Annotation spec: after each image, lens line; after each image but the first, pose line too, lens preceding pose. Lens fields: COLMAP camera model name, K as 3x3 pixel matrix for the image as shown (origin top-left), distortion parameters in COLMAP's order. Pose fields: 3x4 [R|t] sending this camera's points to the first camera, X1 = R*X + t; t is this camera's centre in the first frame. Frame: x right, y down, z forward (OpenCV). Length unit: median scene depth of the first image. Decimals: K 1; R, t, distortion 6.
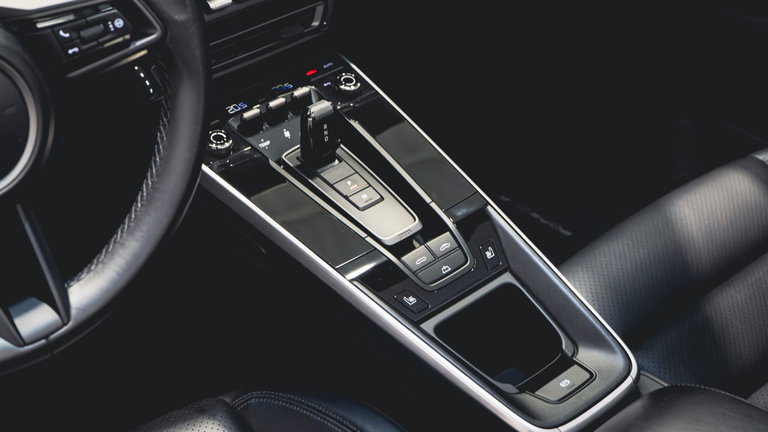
lens RADIAL K [[1210.6, 0, 385.1], [0, 1210.6, 212.0], [0, 0, 1]] dist [0.005594, 0.000000]
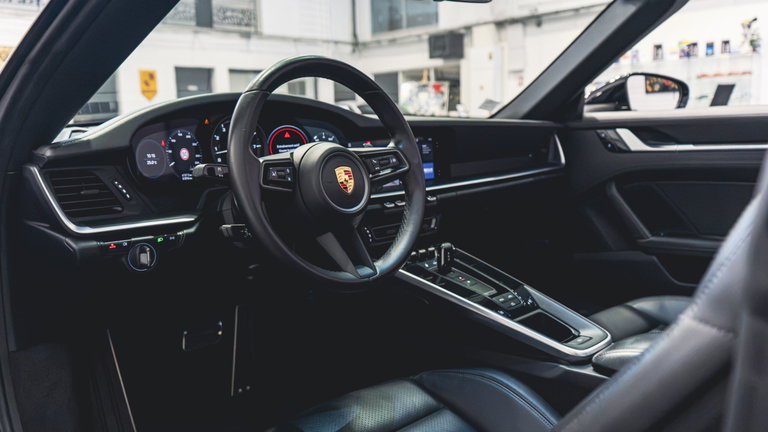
lens RADIAL K [[662.5, 0, 387.3], [0, 662.5, 212.0], [0, 0, 1]] dist [0.002274, 0.003538]
pose [[0.998034, -0.018352, 0.059929, -0.299628], [0.043652, 0.889672, -0.454509, 0.529867], [-0.044976, 0.456231, 0.888724, -0.159775]]
